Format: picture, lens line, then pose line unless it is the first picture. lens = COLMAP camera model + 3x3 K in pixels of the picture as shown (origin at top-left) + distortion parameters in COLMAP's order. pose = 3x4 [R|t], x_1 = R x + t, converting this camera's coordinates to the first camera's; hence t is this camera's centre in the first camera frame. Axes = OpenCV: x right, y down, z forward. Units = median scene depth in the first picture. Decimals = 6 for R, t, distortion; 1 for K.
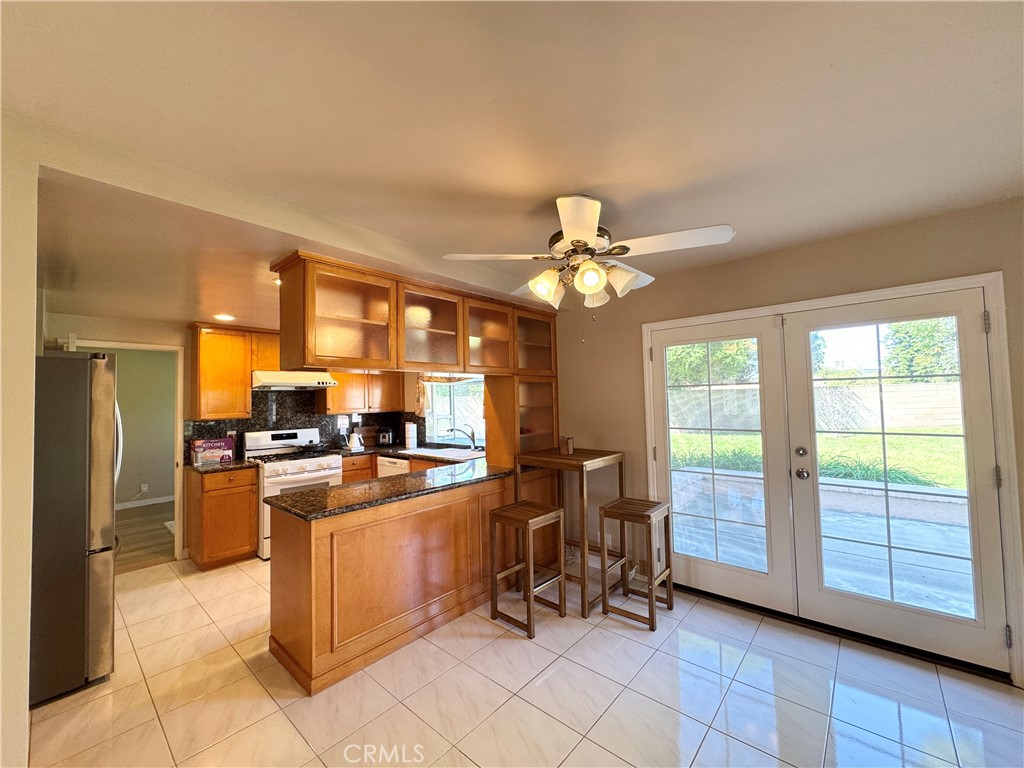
lens RADIAL K [[408.1, 0, 510.6], [0, 408.1, 384.0], [0, 0, 1]] dist [-0.005547, 0.000495]
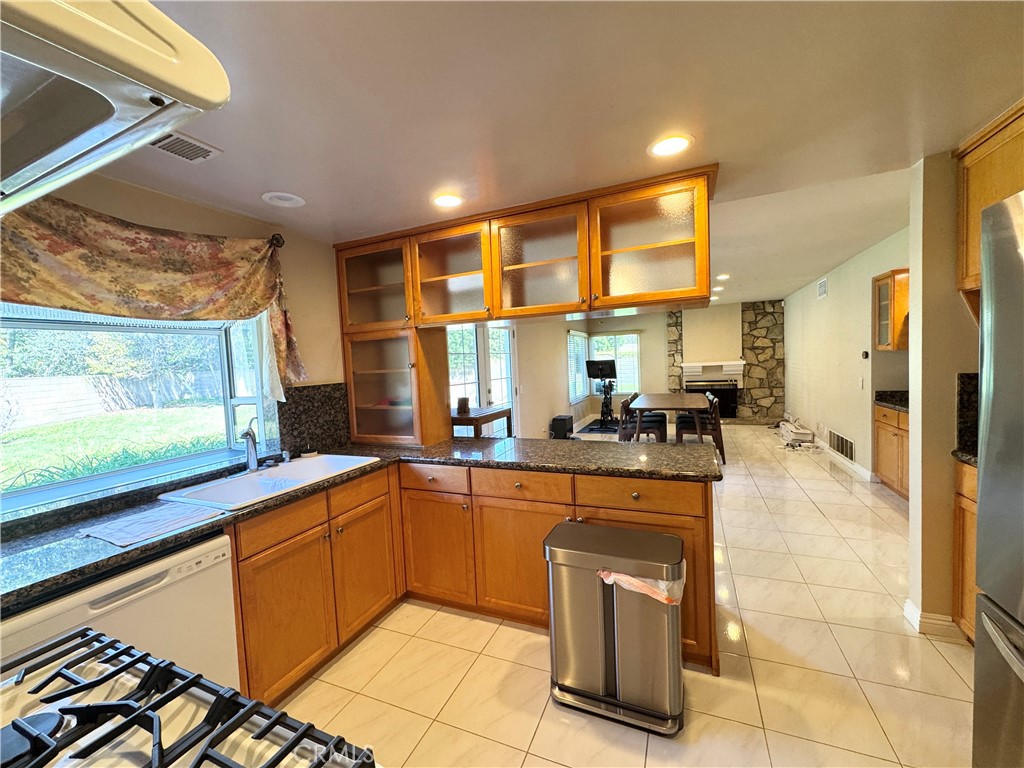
lens RADIAL K [[405.3, 0, 512.0], [0, 405.3, 384.0], [0, 0, 1]] dist [-0.007564, 0.000022]
pose [[-0.306590, -0.012784, 0.951756, -0.771803], [0.020574, 0.999587, 0.020054, 0.070478], [-0.951619, 0.025730, -0.306201, 1.039685]]
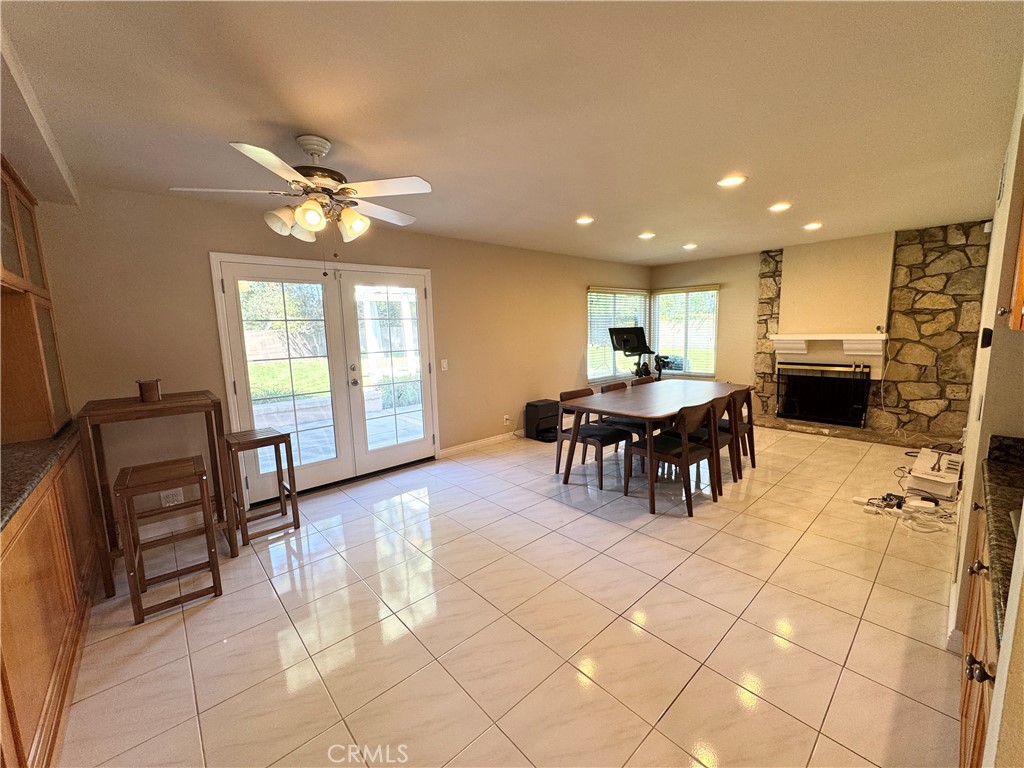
lens RADIAL K [[408.1, 0, 510.6], [0, 408.1, 384.0], [0, 0, 1]] dist [-0.005547, 0.000495]
pose [[0.114622, -0.113615, 0.986891, -0.489712], [-0.009386, 0.993270, 0.115440, 0.034724], [-0.993365, -0.022495, 0.112784, 0.187198]]
